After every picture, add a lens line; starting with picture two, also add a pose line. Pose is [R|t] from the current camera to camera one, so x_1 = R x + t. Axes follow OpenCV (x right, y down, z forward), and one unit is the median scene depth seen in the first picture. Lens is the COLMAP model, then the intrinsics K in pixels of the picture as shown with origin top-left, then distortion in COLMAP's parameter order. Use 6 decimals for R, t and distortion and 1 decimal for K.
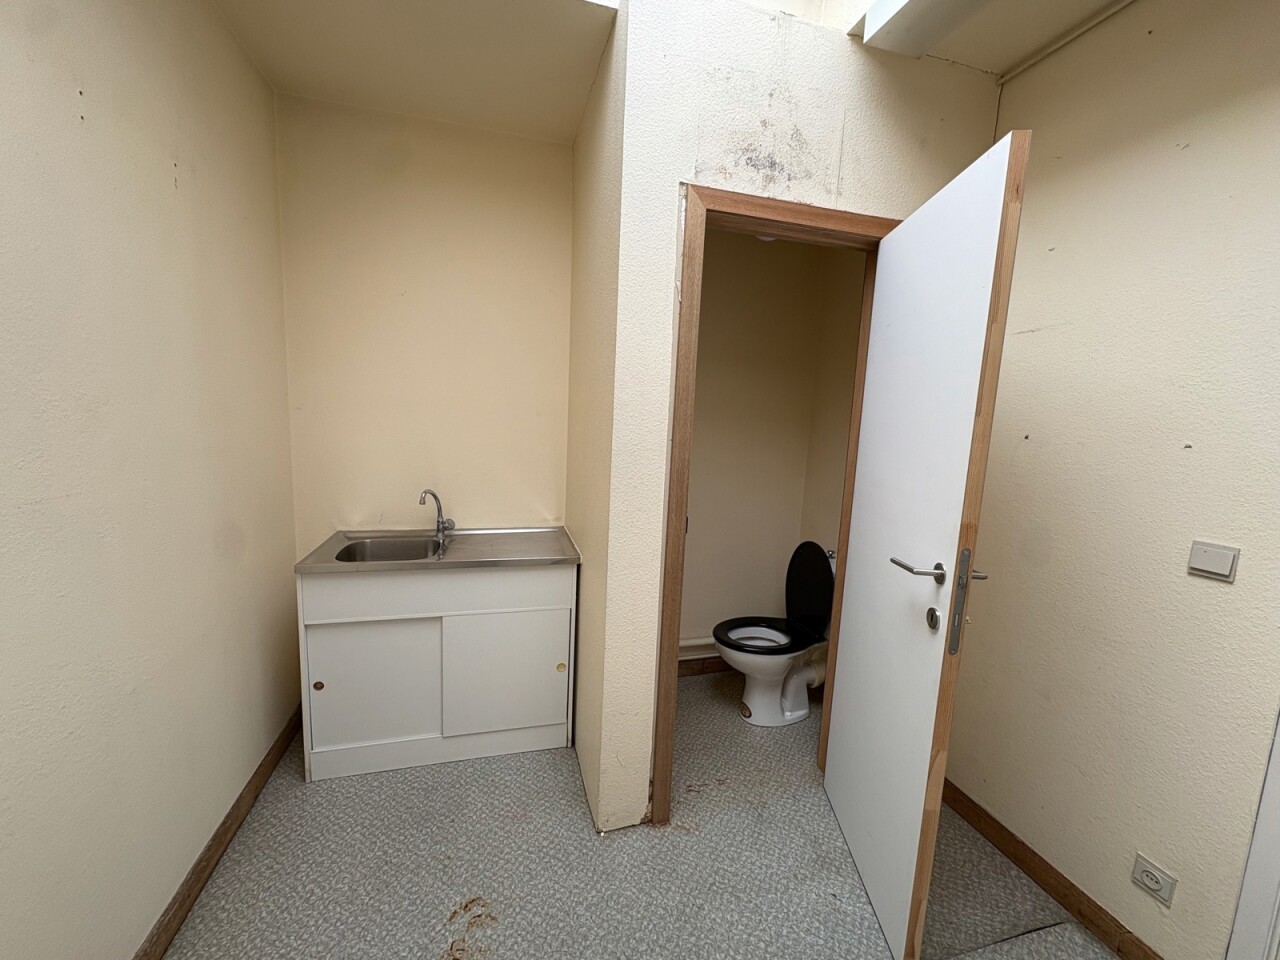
lens RADIAL K [[508.3, 0, 639.8], [0, 508.3, 480.2], [0, 0, 1]] dist [0.000137, 0.000217]
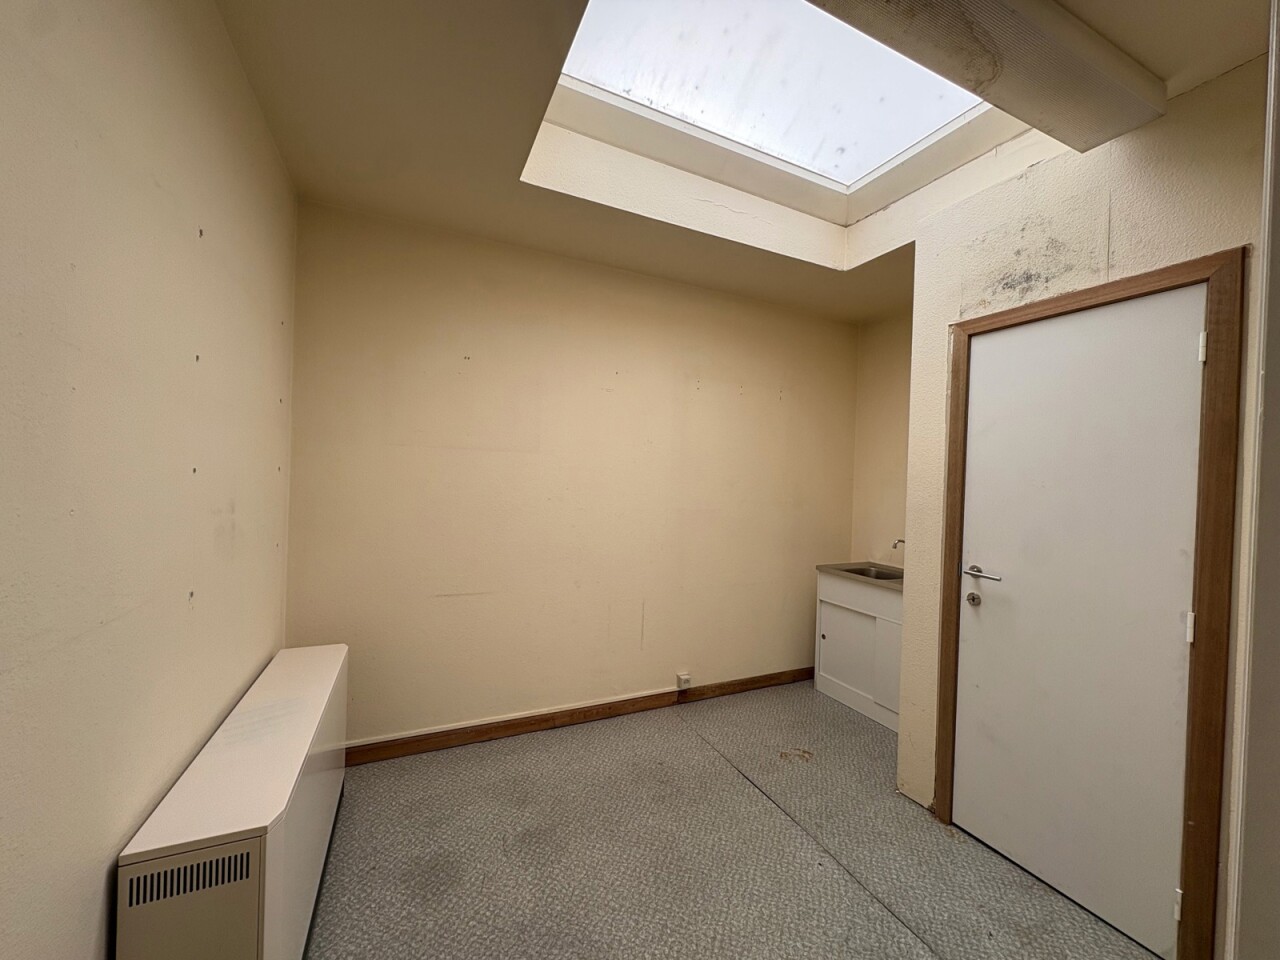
lens RADIAL K [[508.3, 0, 635.0], [0, 508.3, 480.7], [0, 0, 1]] dist [0.000137, 0.000217]
pose [[0.147799, -0.029742, -0.988570, 1.309836], [-0.155358, 0.986441, -0.052905, 0.066098], [0.976739, 0.161402, 0.141174, -0.009638]]
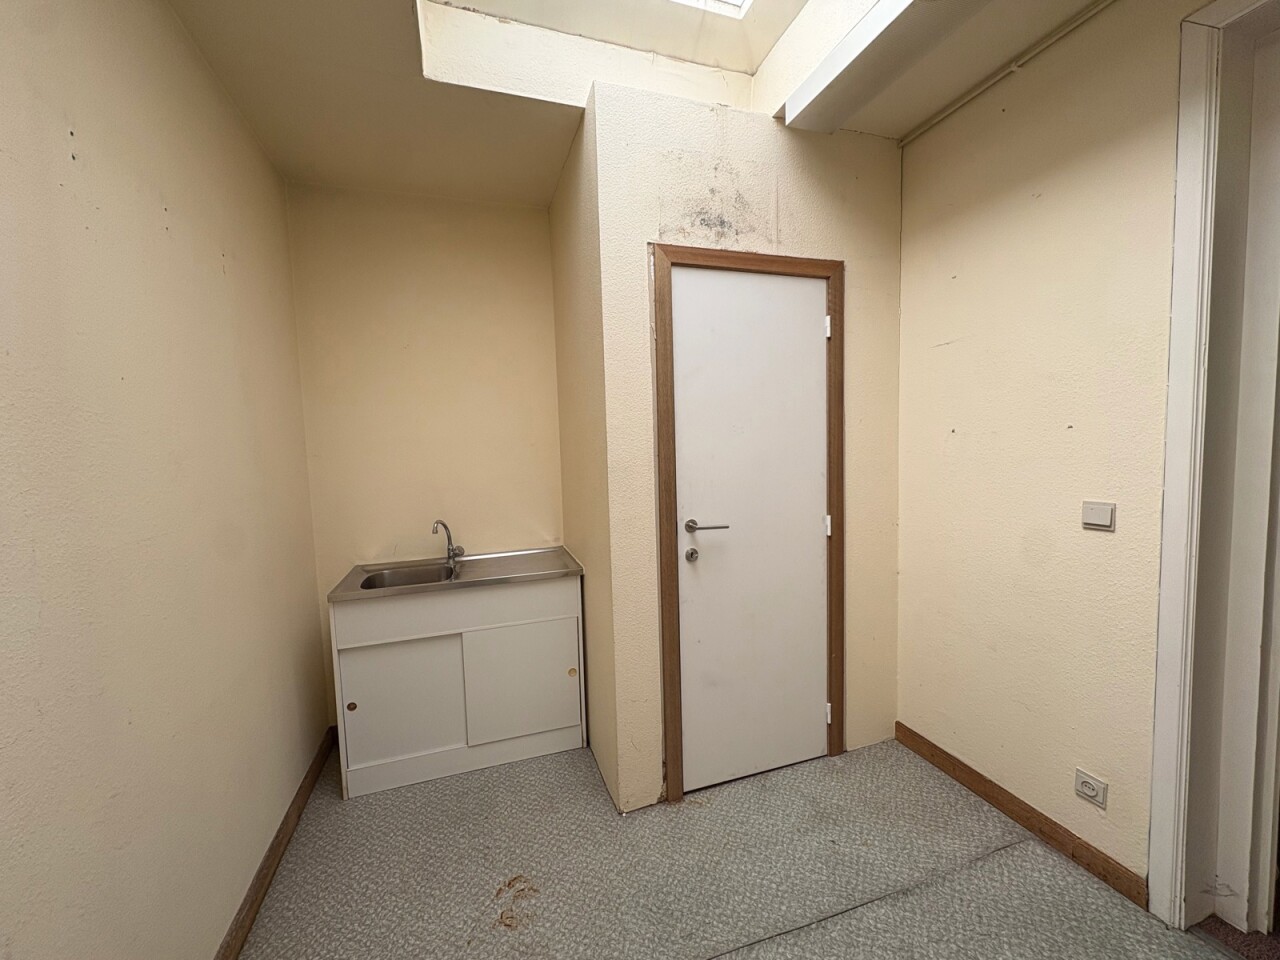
lens RADIAL K [[508.3, 0, 639.7], [0, 508.3, 480.3], [0, 0, 1]] dist [0.000137, 0.000217]
pose [[0.996044, -0.077825, 0.042887, -0.033898], [0.080177, 0.995198, -0.056145, 0.040755], [-0.038311, 0.059361, 0.997501, -0.163230]]
